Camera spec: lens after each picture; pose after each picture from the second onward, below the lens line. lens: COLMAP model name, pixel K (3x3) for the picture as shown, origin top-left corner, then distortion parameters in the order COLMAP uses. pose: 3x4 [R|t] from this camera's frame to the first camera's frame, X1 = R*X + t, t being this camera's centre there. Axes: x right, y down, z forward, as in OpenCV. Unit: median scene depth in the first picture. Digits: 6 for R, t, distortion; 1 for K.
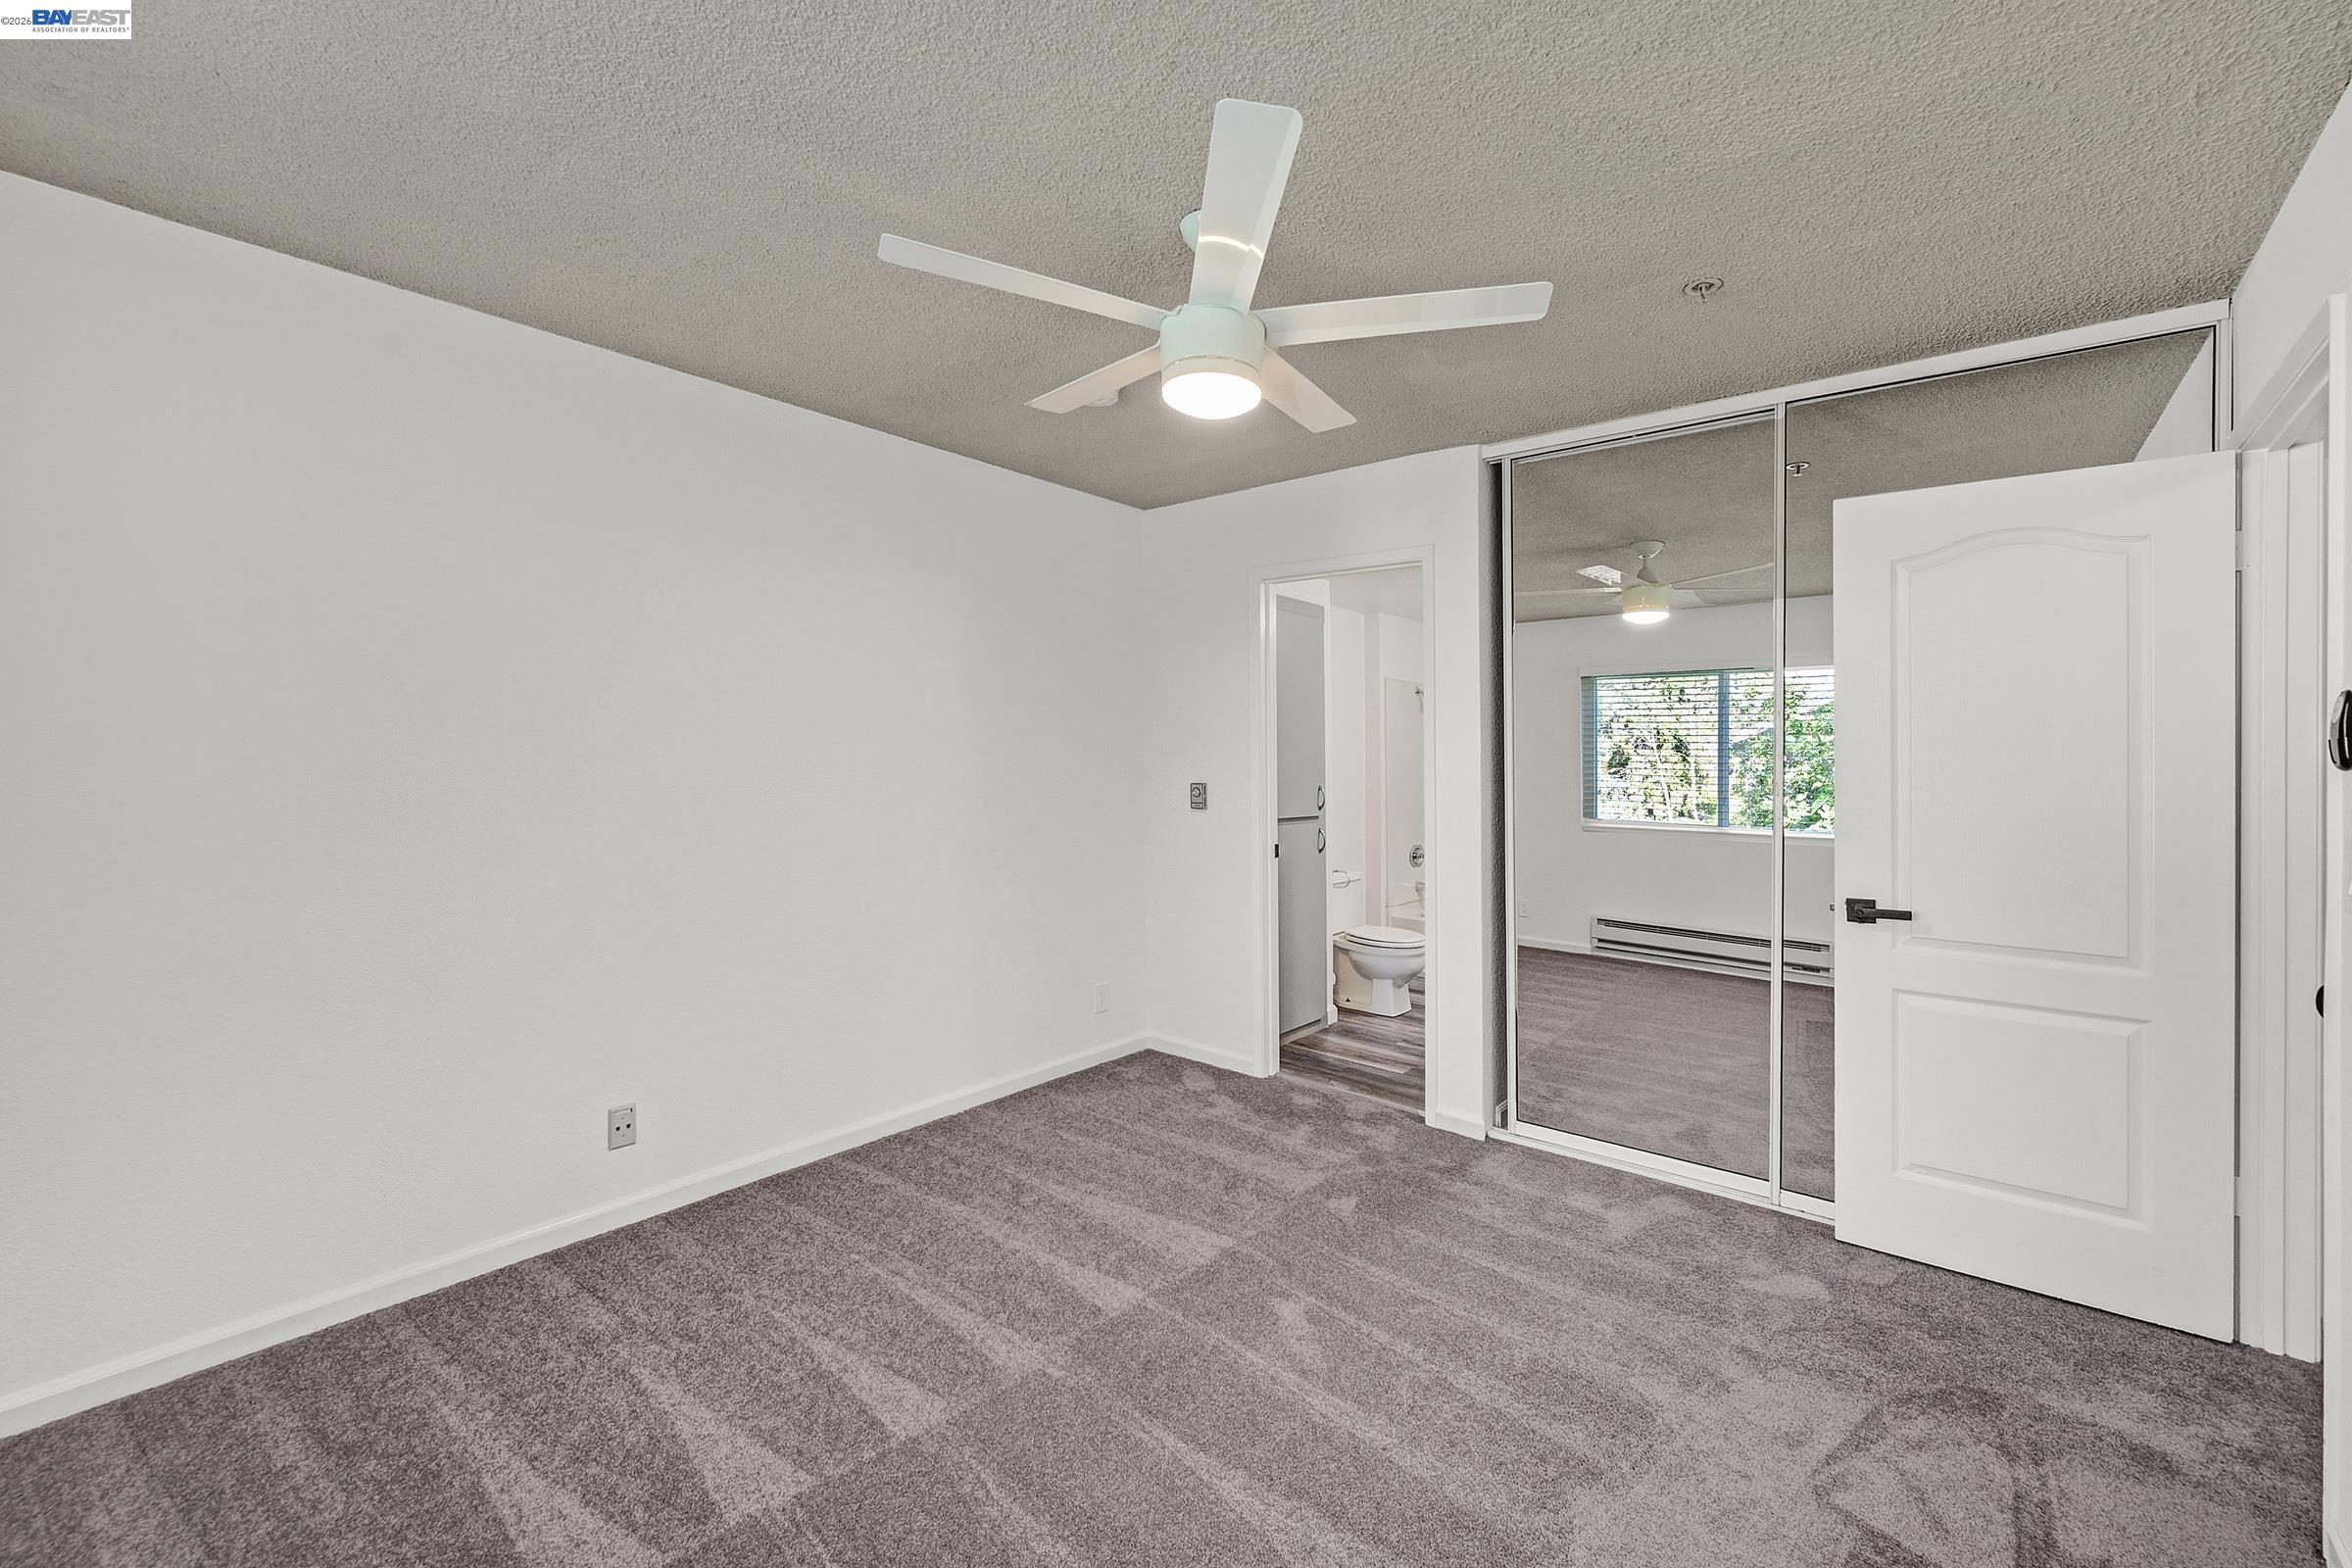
lens RADIAL K [[934.6, 0, 1182.0], [0, 934.6, 777.5], [0, 0, 1]] dist [-0.007110, 0.000337]
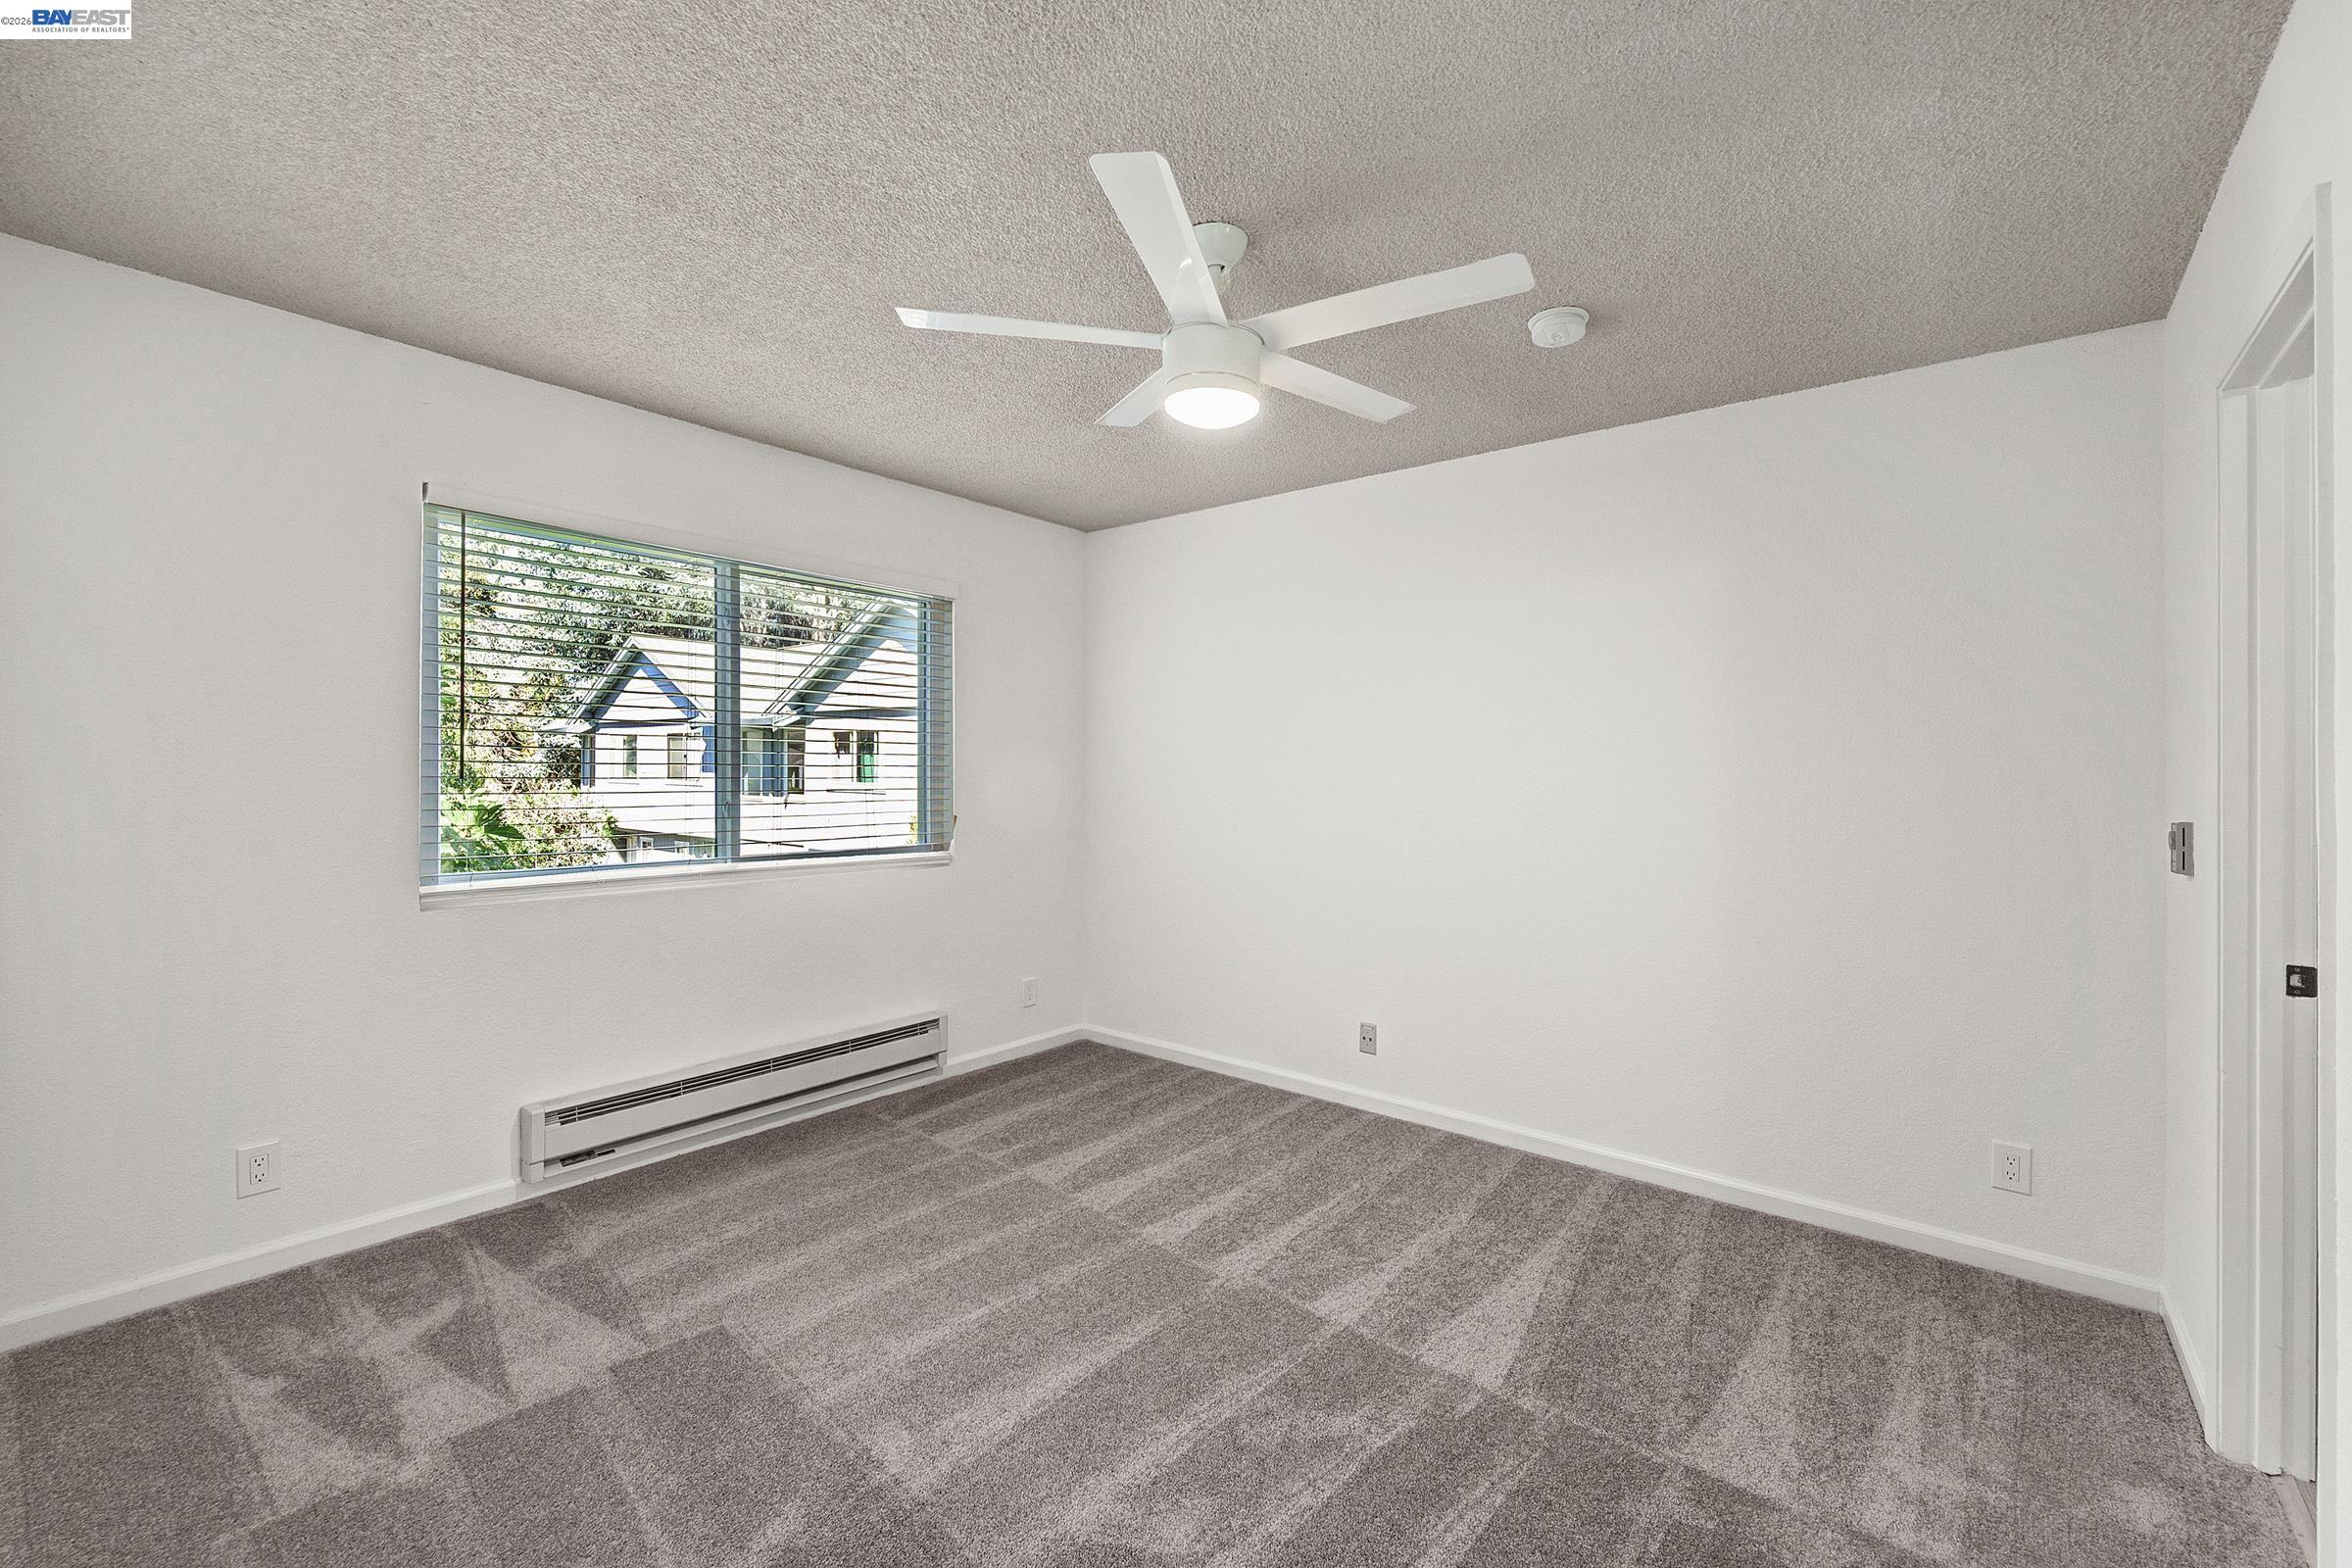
lens RADIAL K [[934.6, 0, 1182.0], [0, 934.6, 777.5], [0, 0, 1]] dist [-0.007110, 0.000337]
pose [[0.040634, -0.002706, -0.999170, 0.834421], [-0.037283, 0.999296, -0.004223, 0.004028], [0.998478, 0.037423, 0.040504, 0.705613]]
